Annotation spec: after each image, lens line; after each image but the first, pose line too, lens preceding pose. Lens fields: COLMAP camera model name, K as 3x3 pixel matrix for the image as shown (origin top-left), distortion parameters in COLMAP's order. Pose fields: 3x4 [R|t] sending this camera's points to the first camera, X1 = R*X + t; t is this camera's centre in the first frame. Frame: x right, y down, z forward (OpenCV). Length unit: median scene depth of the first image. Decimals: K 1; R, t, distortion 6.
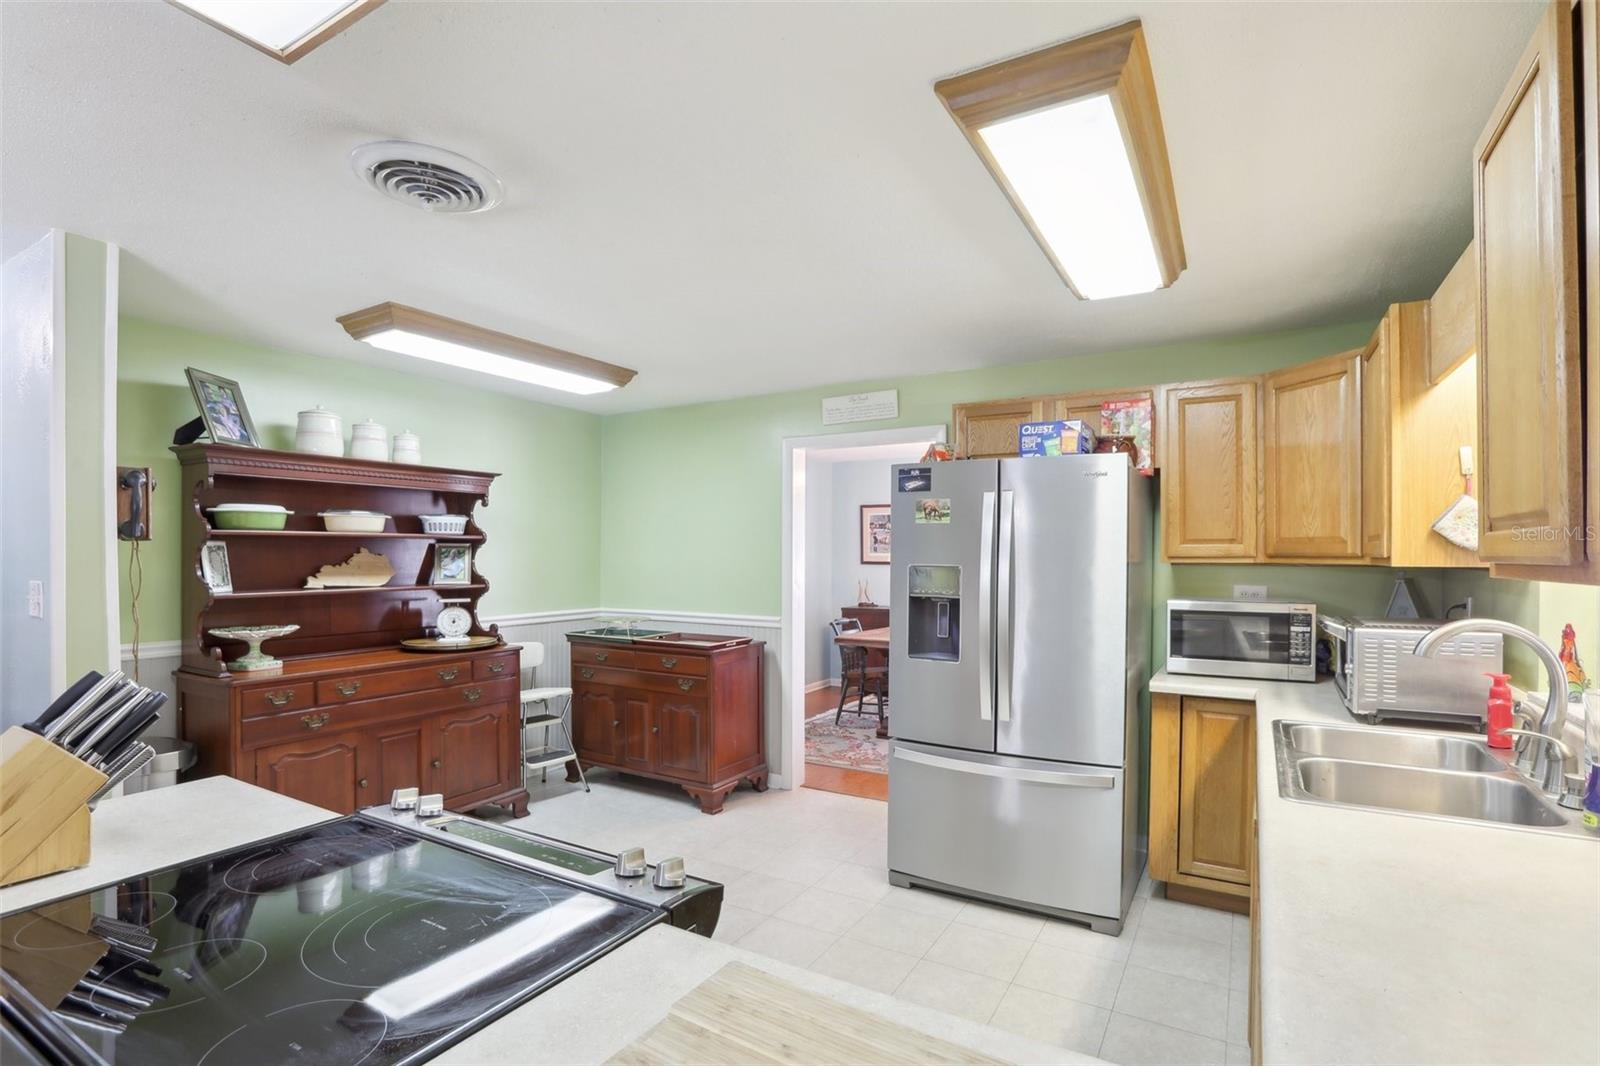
lens RADIAL K [[731.6, 0, 803.3], [0, 731.6, 523.1], [0, 0, 1]] dist [-0.050176, 0.017274]
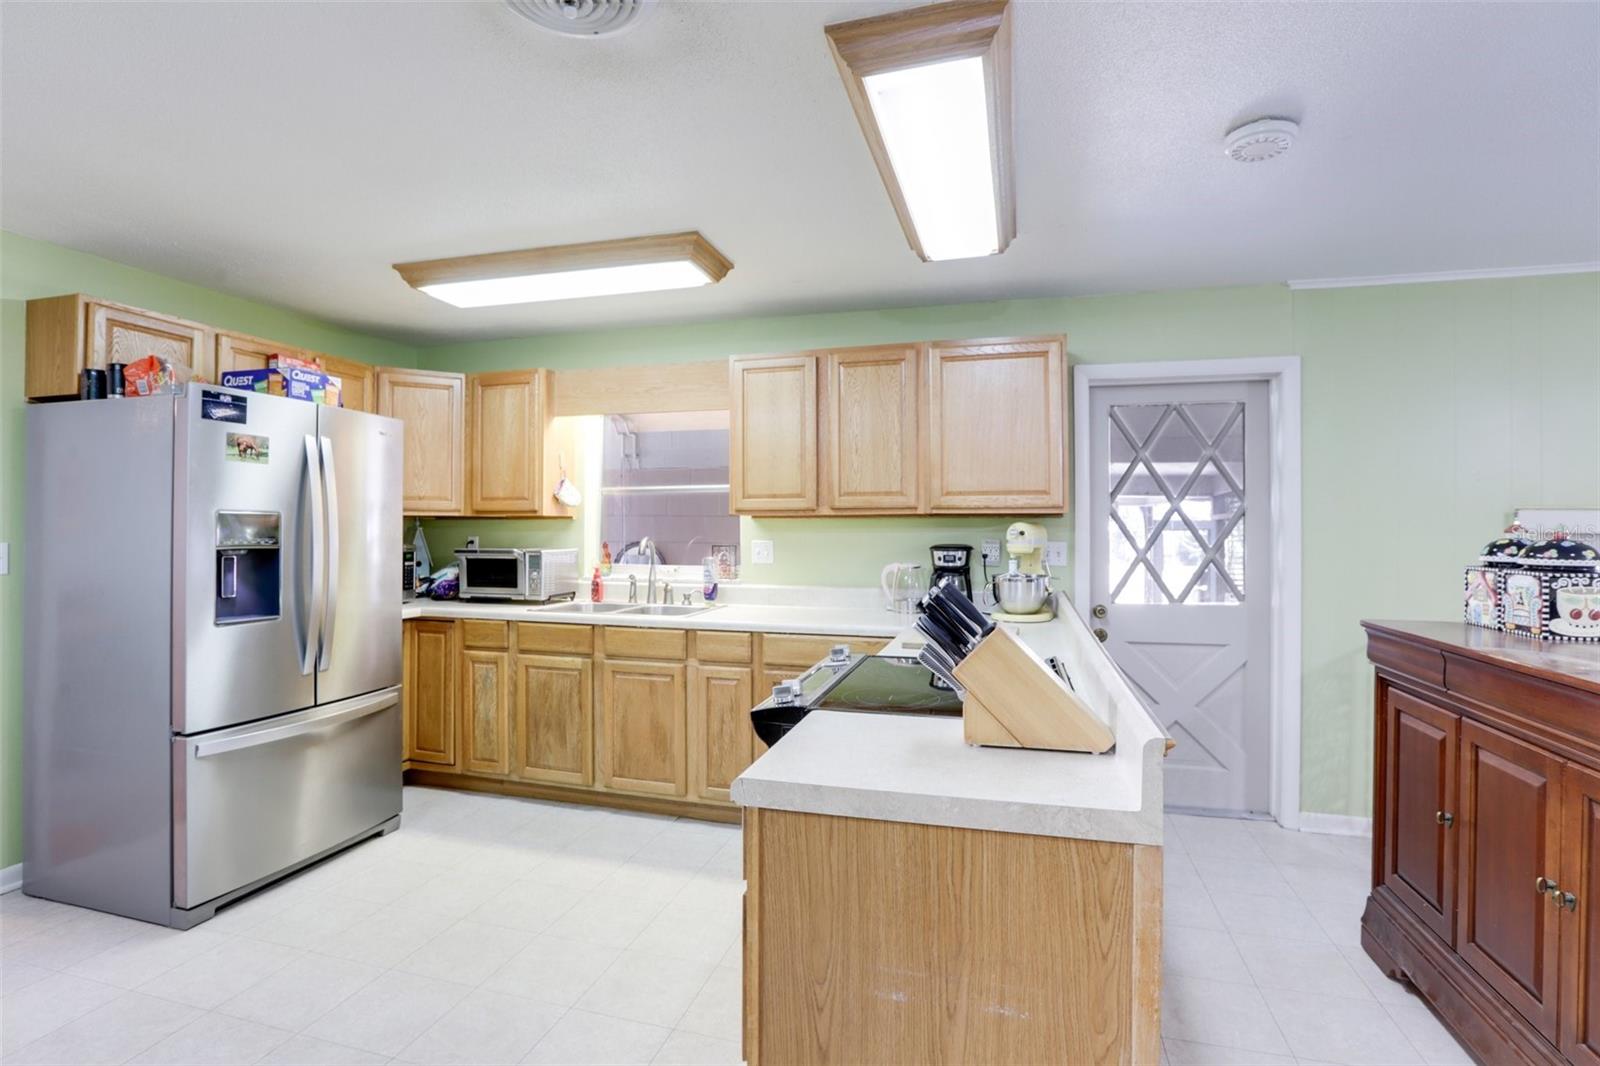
lens RADIAL K [[766.6, 0, 806.9], [0, 766.6, 533.0], [0, 0, 1]] dist [-0.052701, 0.020363]
pose [[-0.230927, -0.000798, 0.972971, -0.809321], [-0.031331, 0.999487, -0.006616, 0.066255], [-0.972466, -0.032012, -0.230834, 0.563956]]
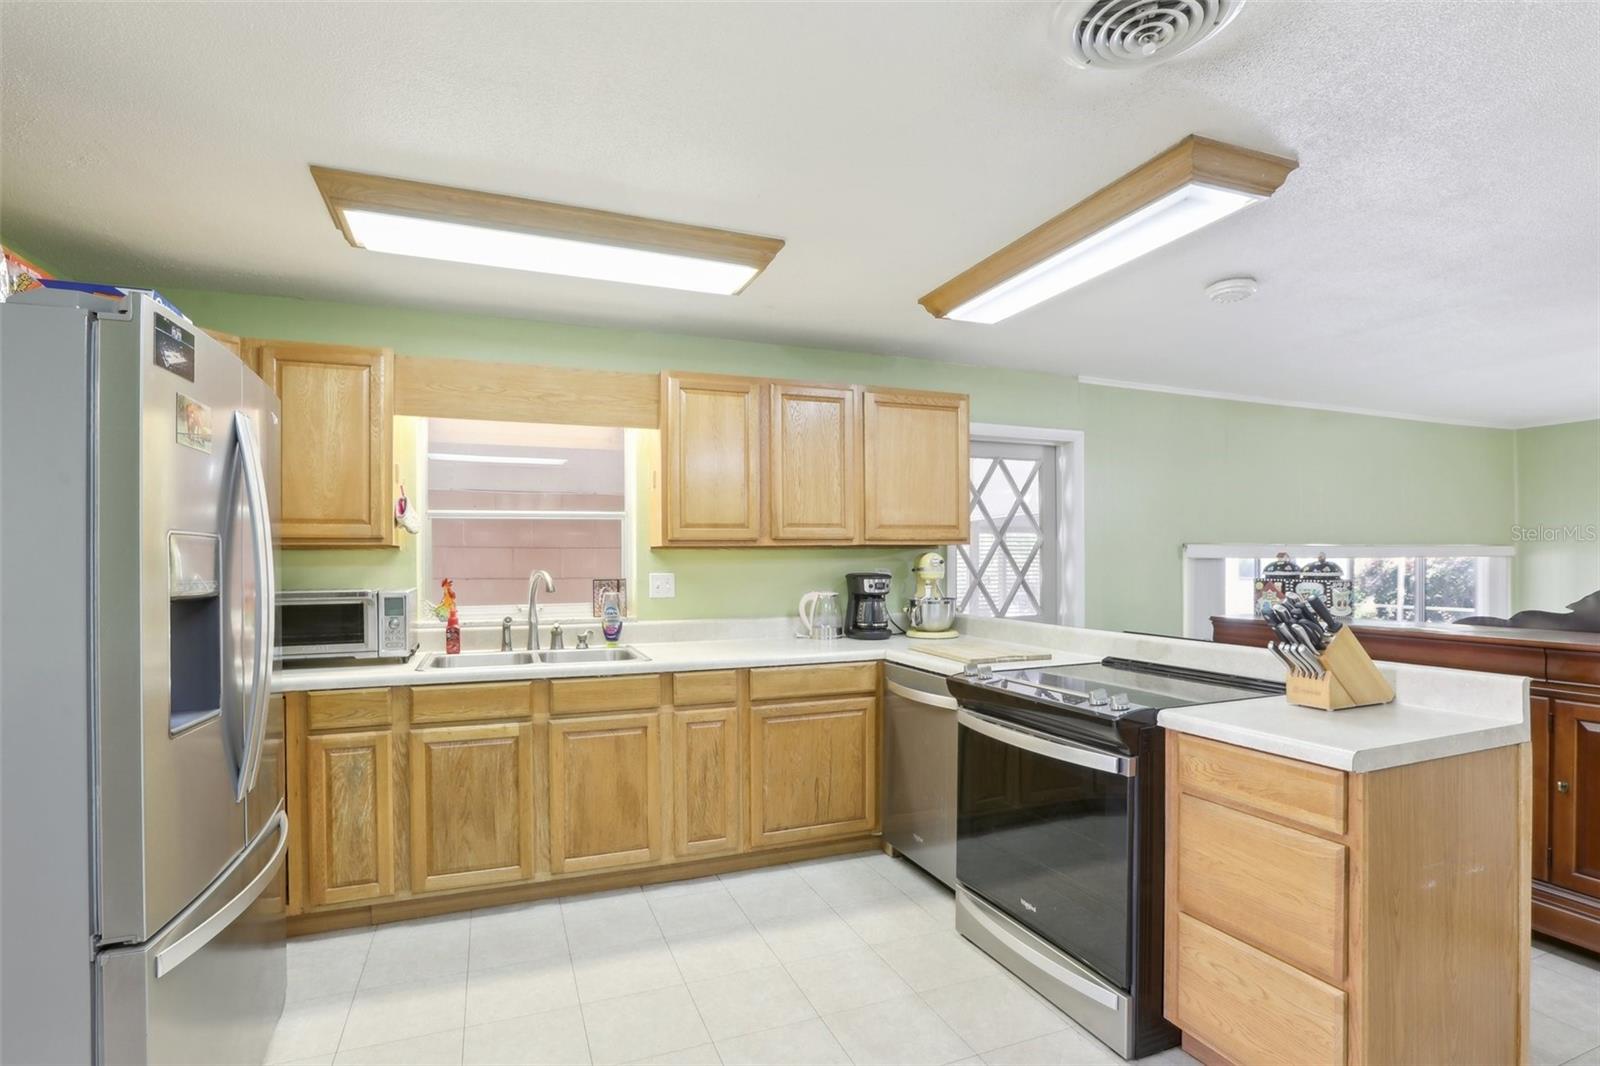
lens RADIAL K [[785.7, 0, 793.4], [0, 785.7, 565.0], [0, 0, 1]] dist [-0.059171, 0.026556]
pose [[-0.777508, 0.005160, 0.628852, -0.465055], [-0.010354, 0.999726, -0.021005, 0.083836], [-0.628788, -0.022843, -0.777241, 1.149756]]
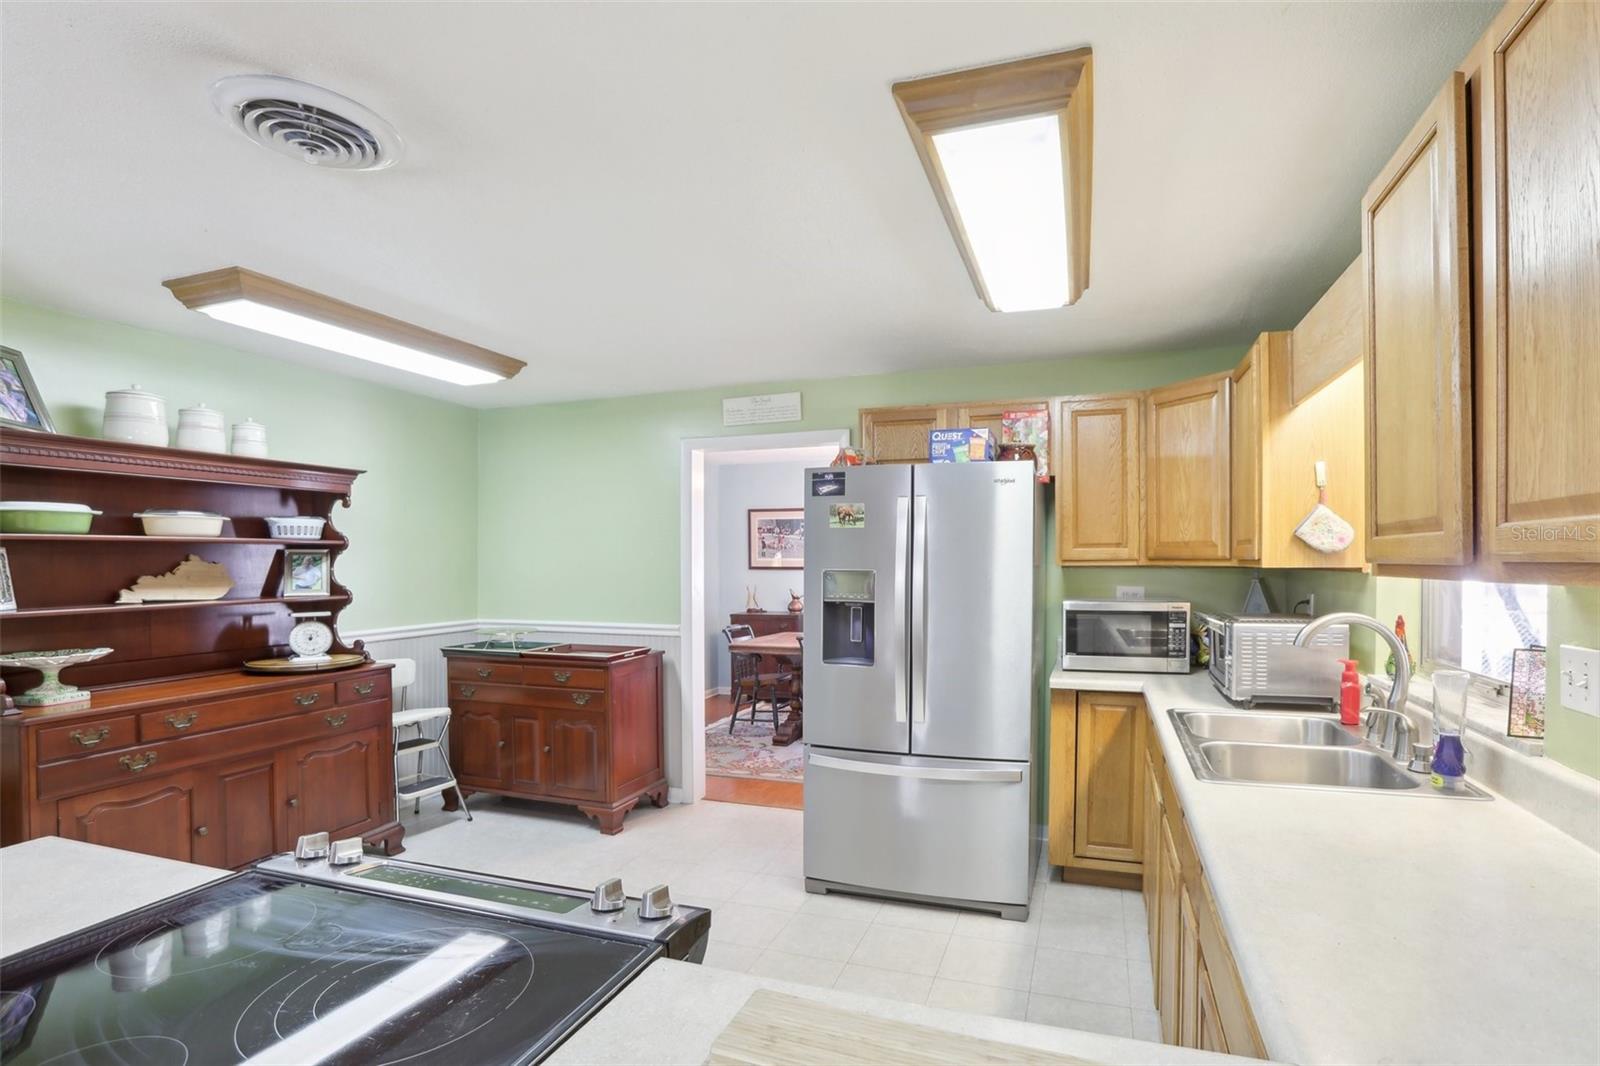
lens RADIAL K [[741.9, 0, 795.3], [0, 741.9, 534.7], [0, 0, 1]] dist [-0.053804, 0.021068]
pose [[0.979701, 0.000968, 0.200461, -0.094288], [-0.002877, 0.999953, 0.009229, 0.000683], [-0.200443, -0.009619, 0.979658, 0.021957]]
